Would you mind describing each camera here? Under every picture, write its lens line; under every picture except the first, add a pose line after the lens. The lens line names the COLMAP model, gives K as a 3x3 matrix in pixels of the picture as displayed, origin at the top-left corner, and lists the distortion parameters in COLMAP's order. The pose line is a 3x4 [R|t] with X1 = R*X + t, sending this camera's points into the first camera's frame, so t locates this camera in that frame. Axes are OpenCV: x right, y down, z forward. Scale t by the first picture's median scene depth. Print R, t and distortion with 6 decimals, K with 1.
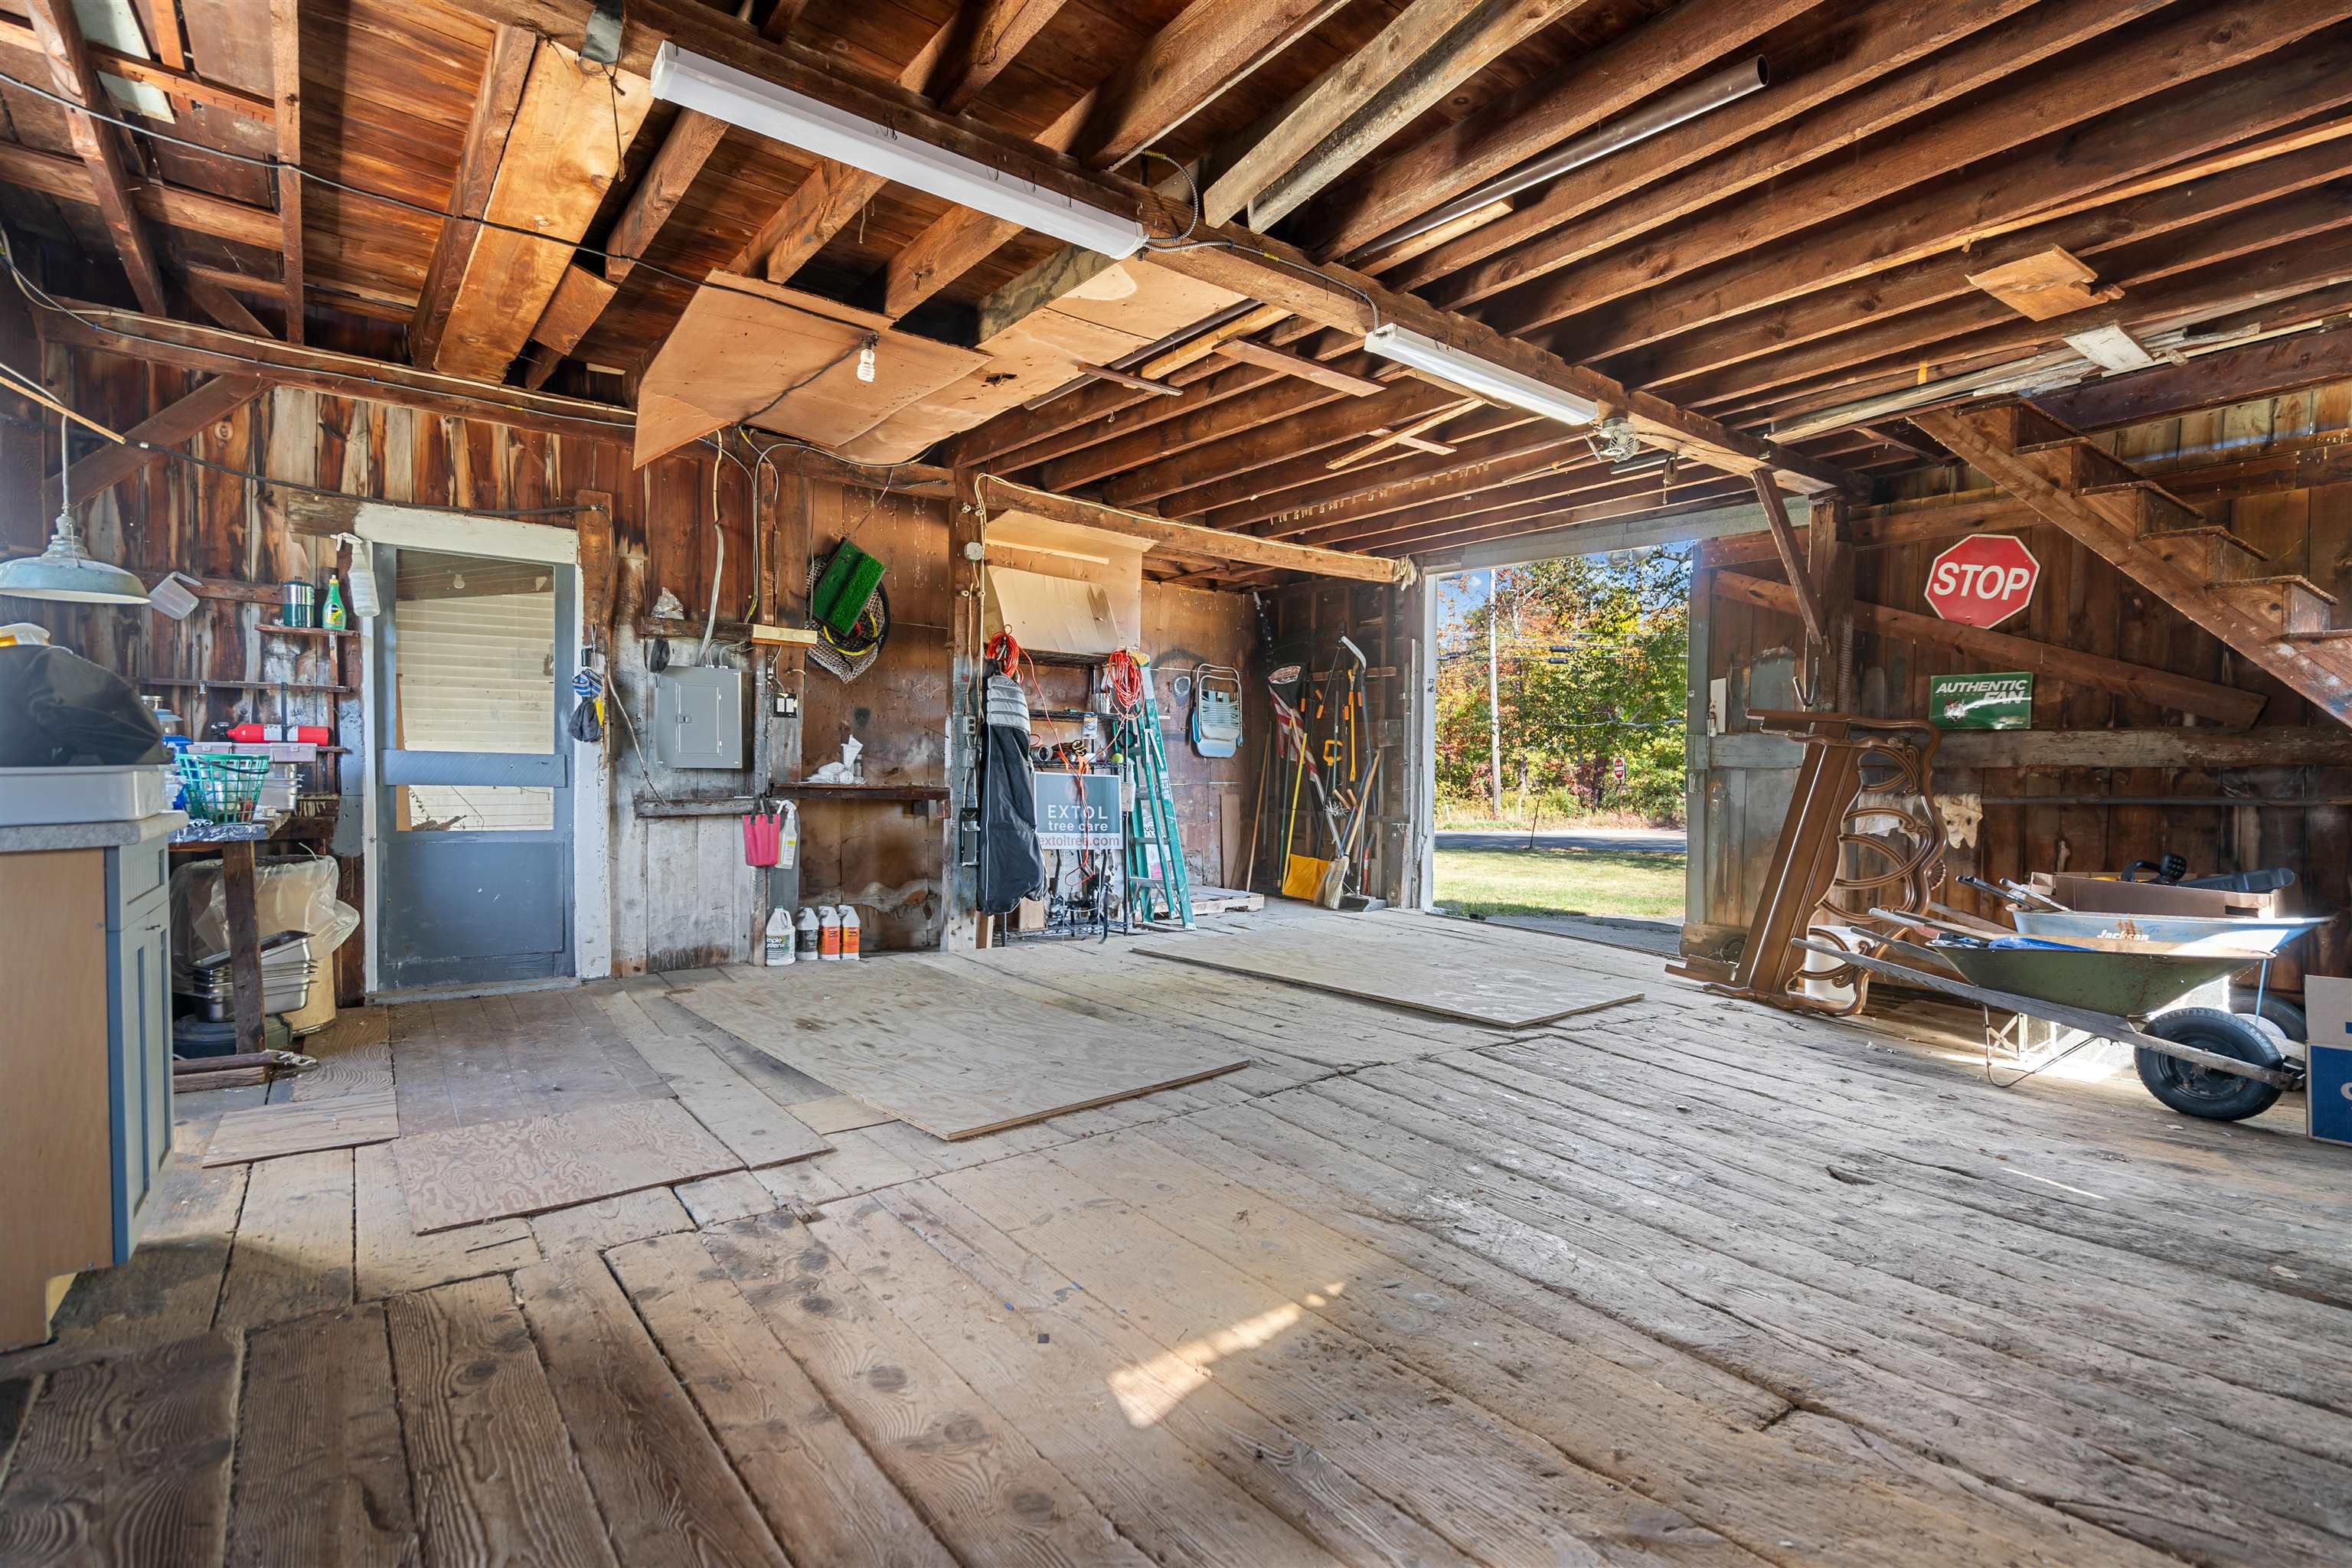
lens RADIAL K [[1052.2, 0, 1176.0], [0, 1052.2, 784.0], [0, 0, 1]] dist [-0.000297, 0.000341]
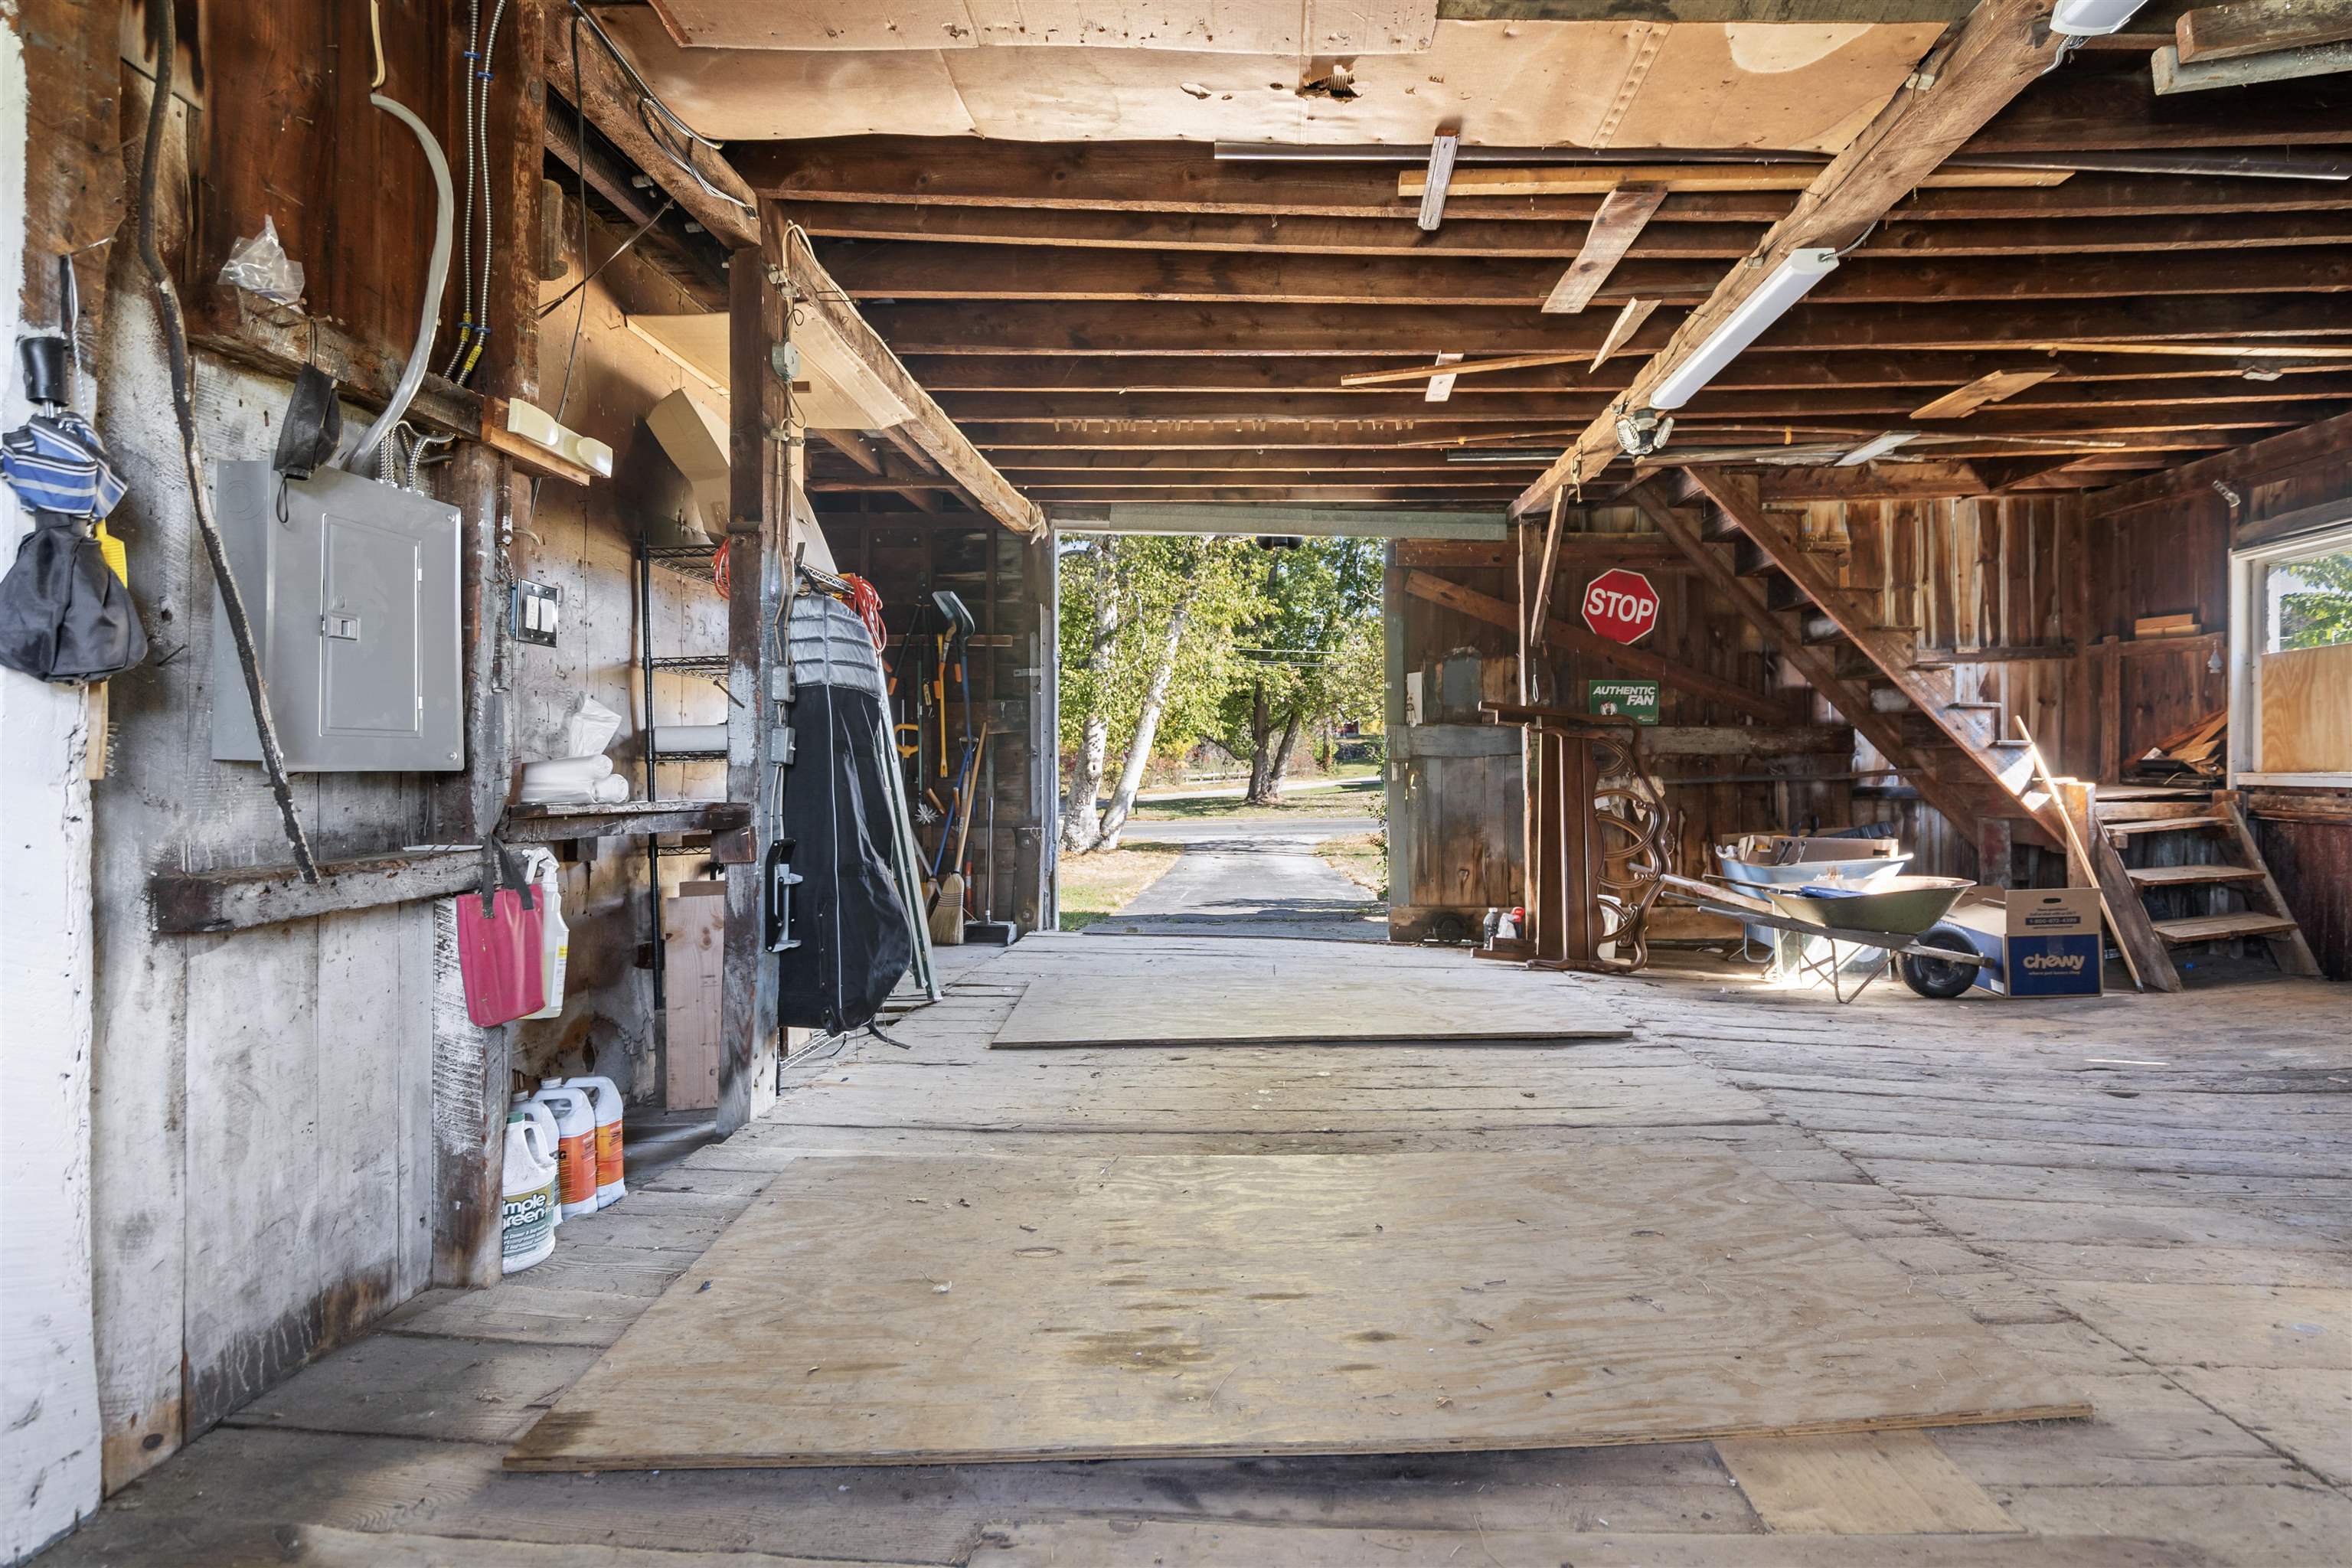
lens RADIAL K [[1092.6, 0, 1176.1], [0, 1092.6, 751.9], [0, 0, 1]] dist [-0.000197, 0.000345]
pose [[0.638896, -0.001715, 0.769291, -0.582232], [0.018398, 0.999746, -0.013051, -0.012503], [-0.769073, 0.022492, 0.638765, 0.586951]]
